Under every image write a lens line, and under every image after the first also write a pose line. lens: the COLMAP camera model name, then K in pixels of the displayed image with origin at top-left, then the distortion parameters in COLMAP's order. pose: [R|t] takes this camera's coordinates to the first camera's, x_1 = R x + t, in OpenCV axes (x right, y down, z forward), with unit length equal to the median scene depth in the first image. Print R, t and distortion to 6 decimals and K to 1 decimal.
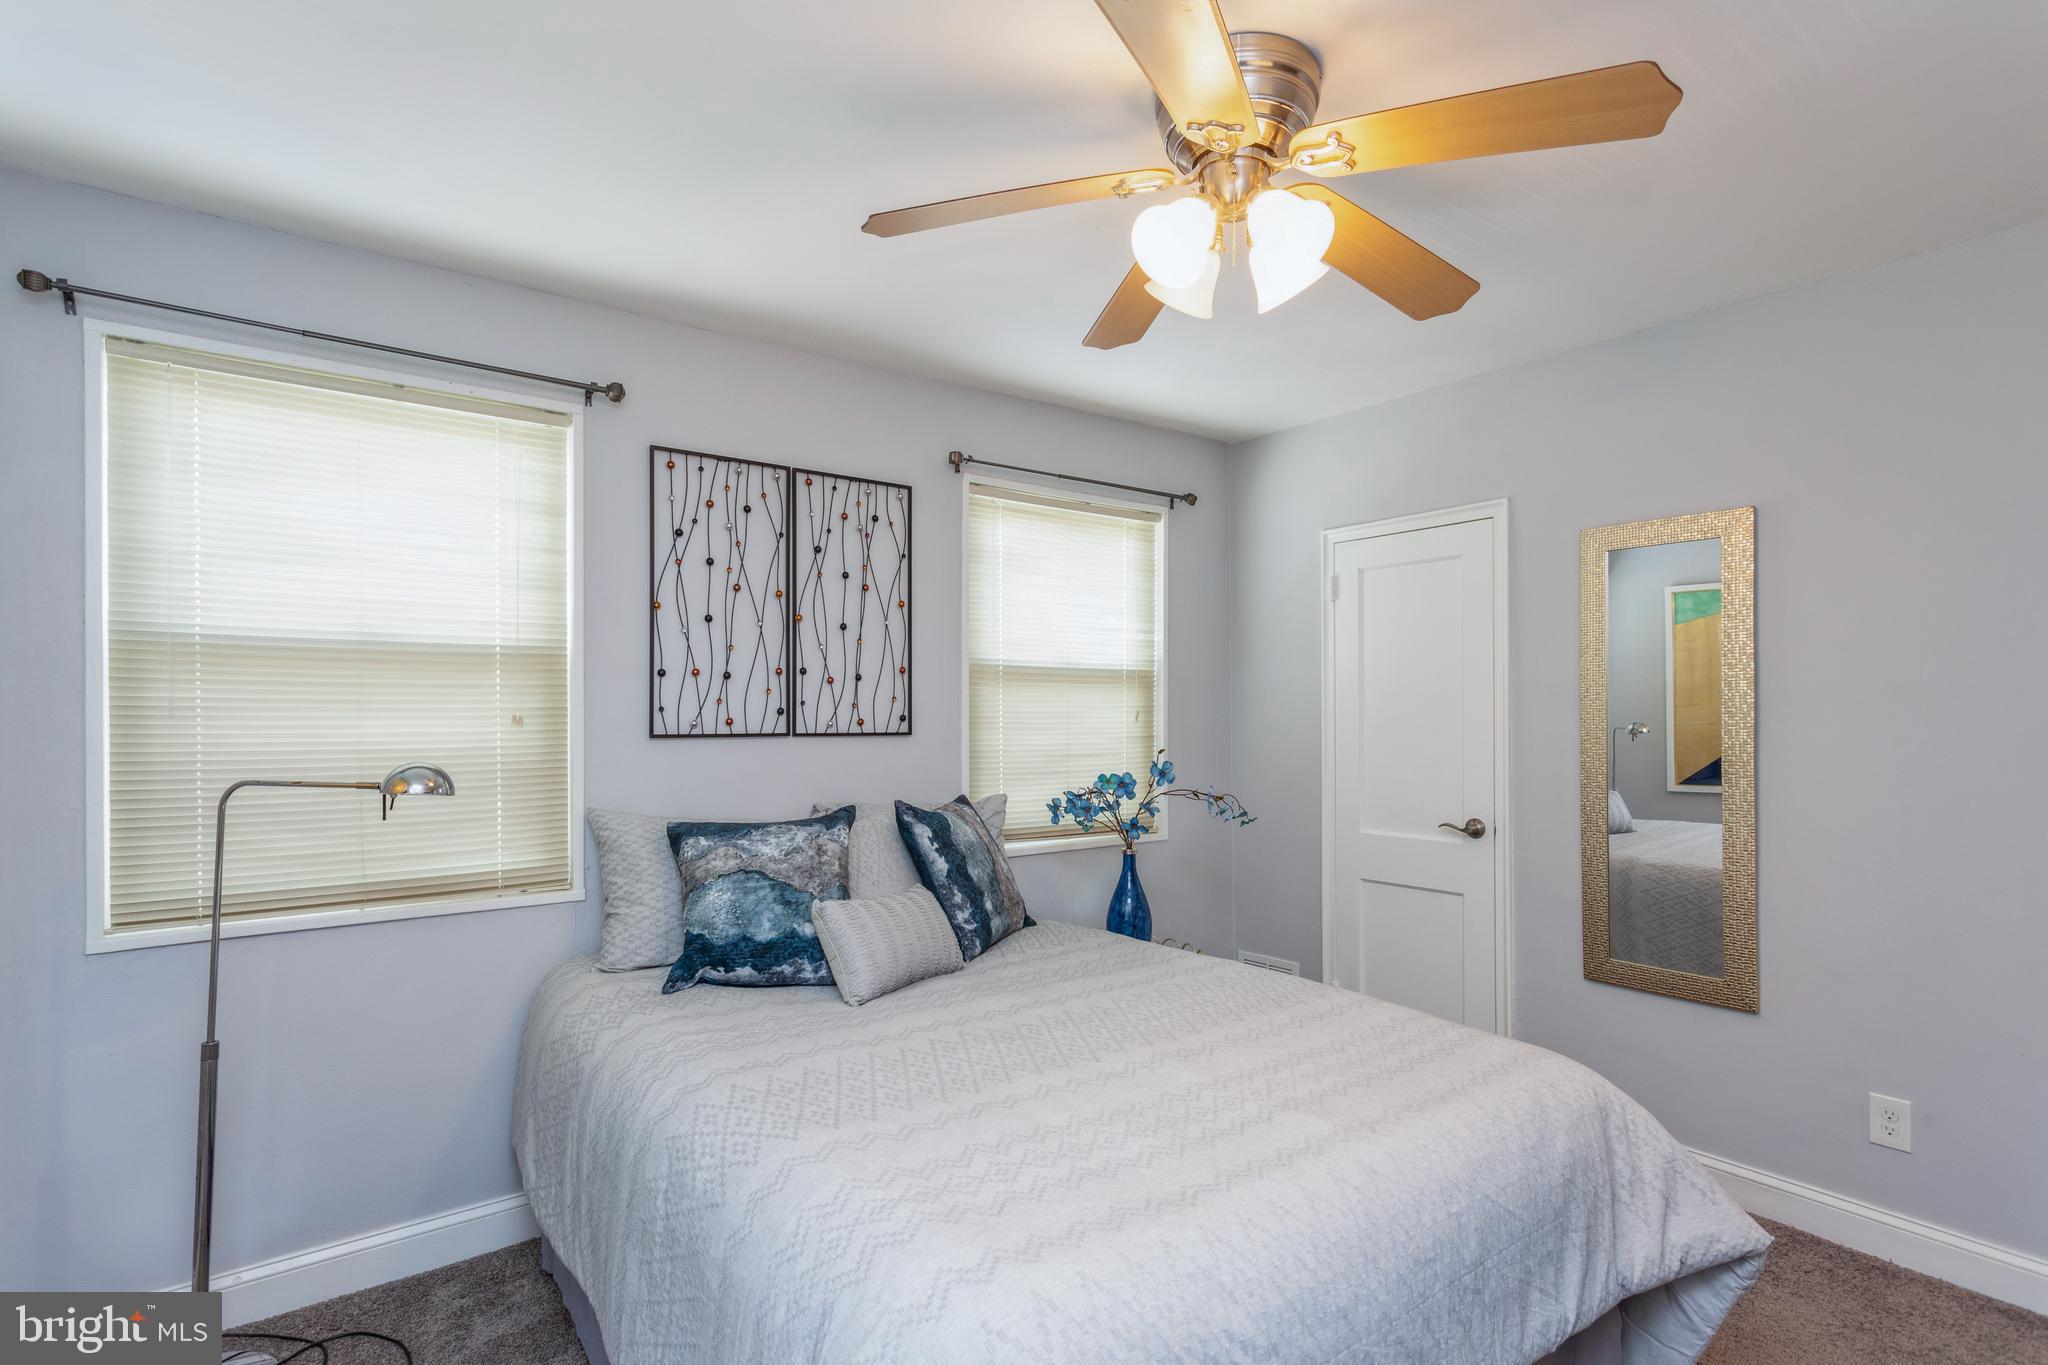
lens RADIAL K [[996.2, 0, 1017.6], [0, 996.2, 710.2], [0, 0, 1]] dist [0.000446, 0.000283]
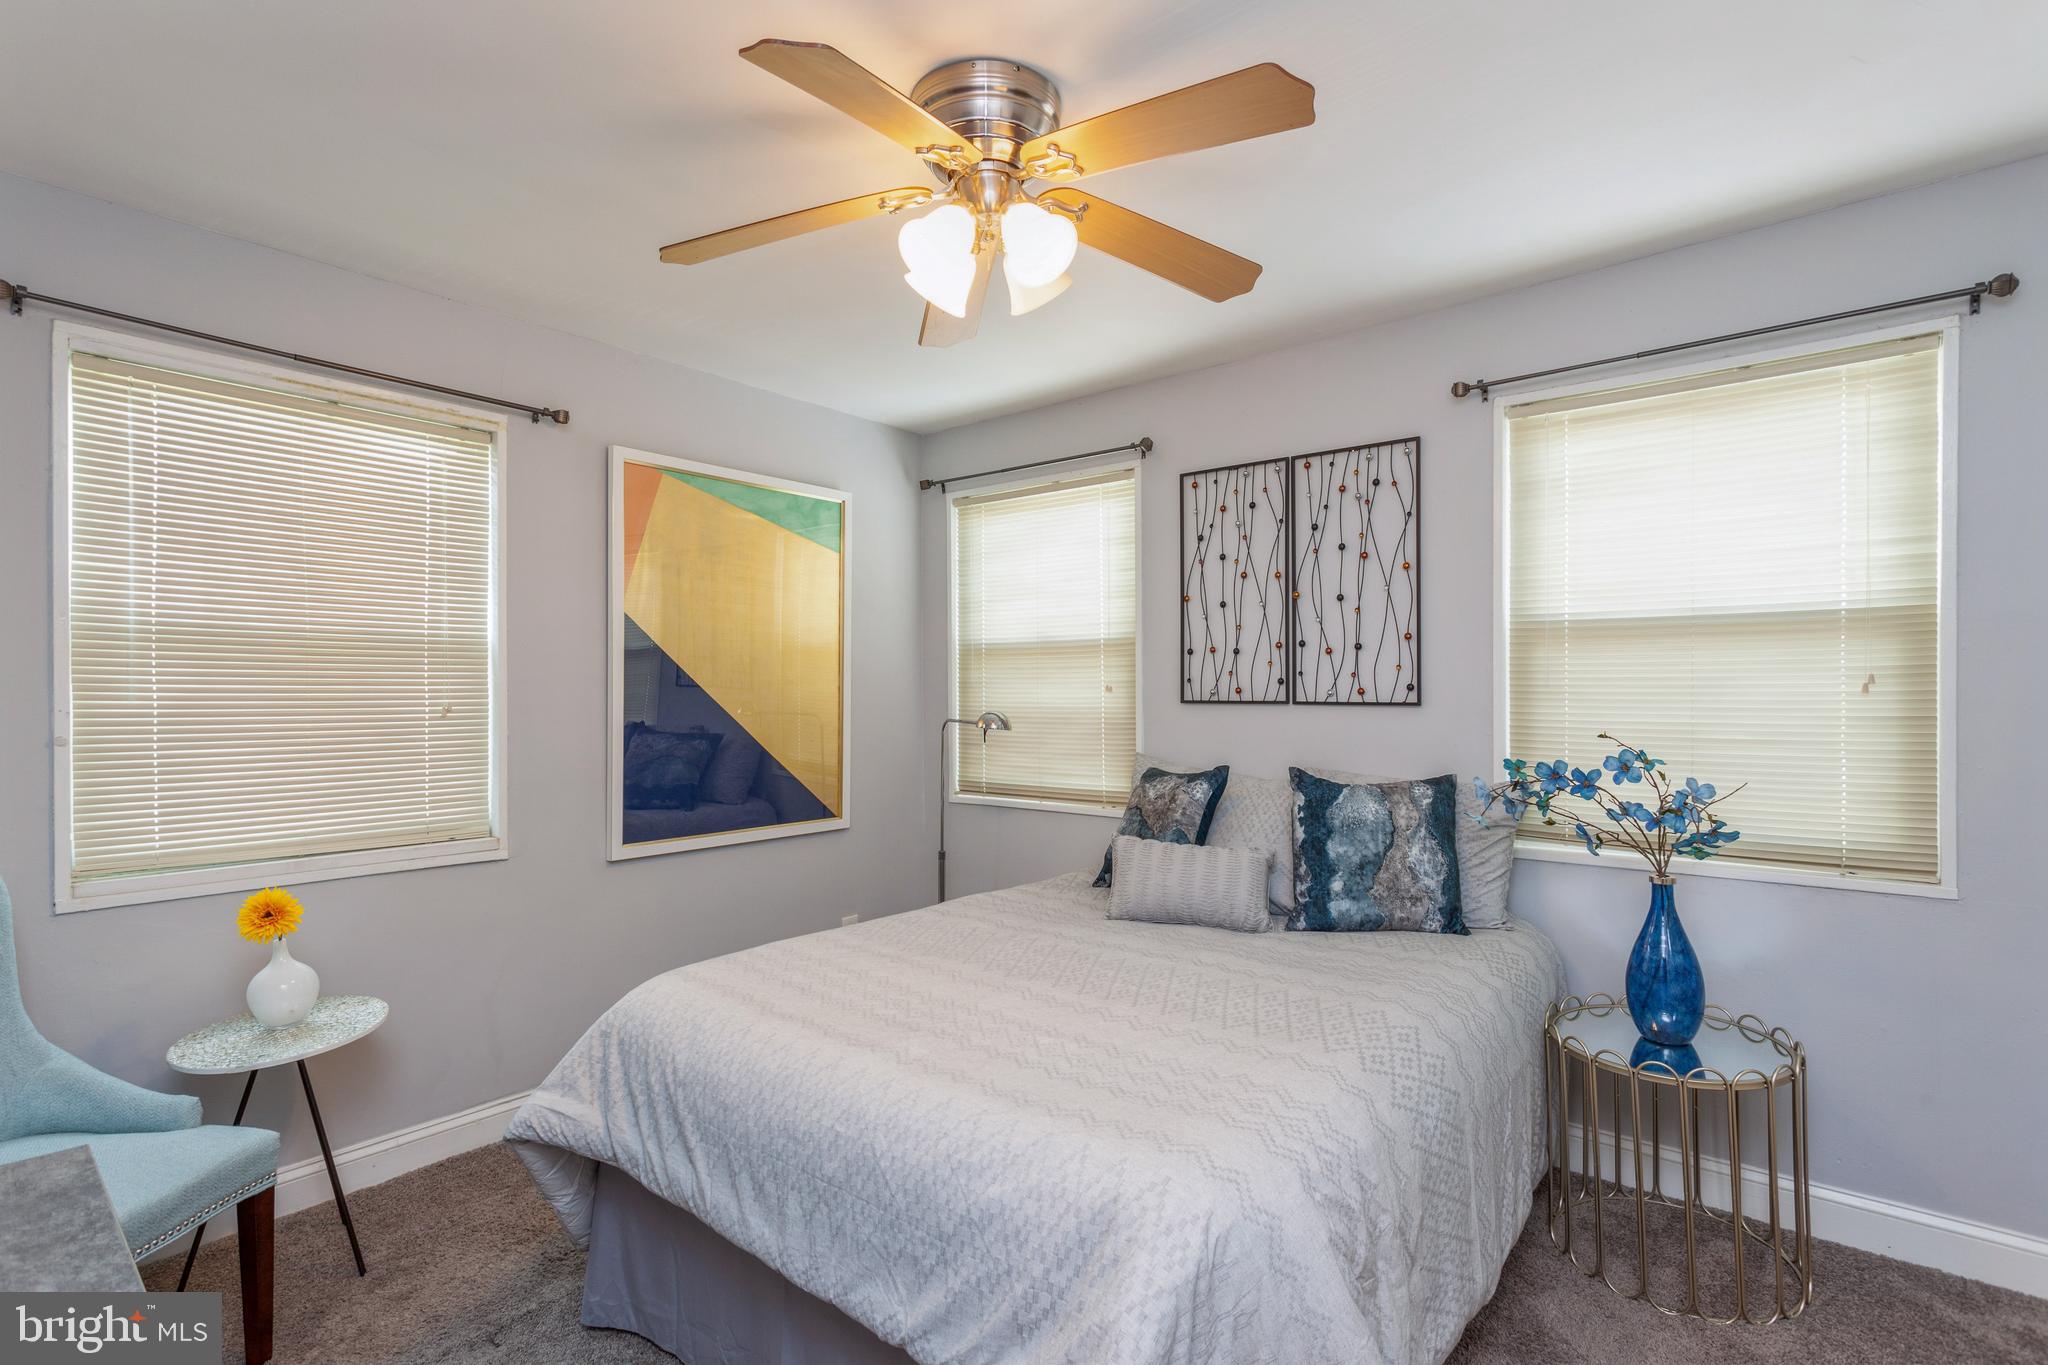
lens RADIAL K [[981.9, 0, 1016.8], [0, 981.9, 695.4], [0, 0, 1]] dist [0.000518, 0.000455]
pose [[0.239917, 0.006704, -0.970770, 0.750267], [0.006539, 0.999942, 0.008521, 0.005581], [0.970771, -0.008392, 0.239860, 0.455160]]
